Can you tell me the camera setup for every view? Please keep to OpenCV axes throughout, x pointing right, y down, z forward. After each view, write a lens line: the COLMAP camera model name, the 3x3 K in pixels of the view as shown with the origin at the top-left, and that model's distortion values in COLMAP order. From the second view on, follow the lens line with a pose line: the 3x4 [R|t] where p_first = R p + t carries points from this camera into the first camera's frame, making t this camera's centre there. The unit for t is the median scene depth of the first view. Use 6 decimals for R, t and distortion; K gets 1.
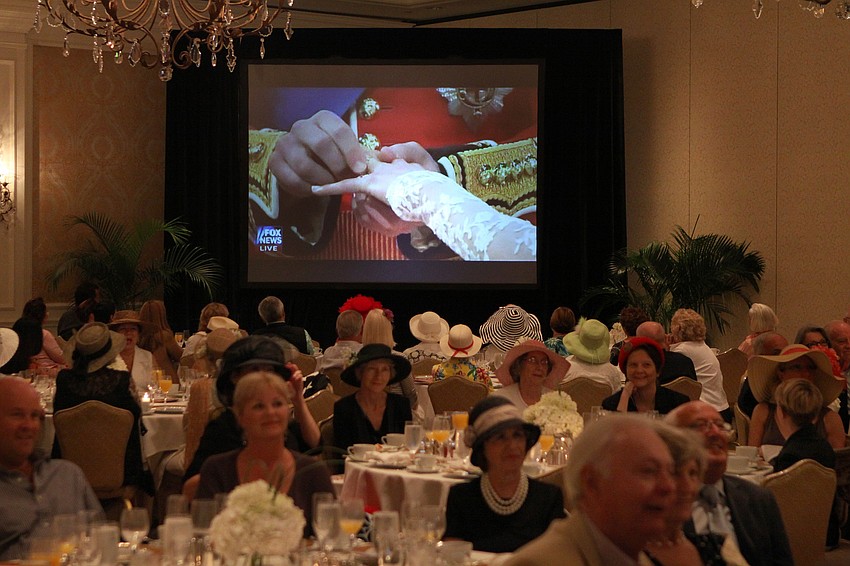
lens RADIAL K [[1511.3, 0, 425.0], [0, 1511.3, 283.0], [0, 0, 1]] dist [-0.020229, -0.081953]
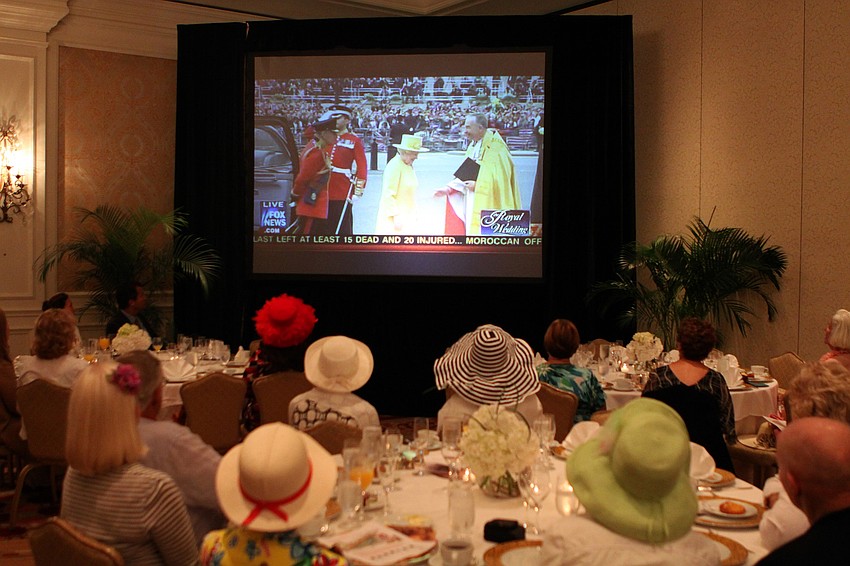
lens RADIAL K [[882.8, 0, 425.0], [0, 882.8, 283.0], [0, 0, 1]] dist [-0.084461, -0.003740]
pose [[0.997681, 0.009231, -0.067438, 0.037702], [-0.008270, 0.999861, 0.014507, -0.003995], [0.067562, -0.013915, 0.997618, 0.437001]]
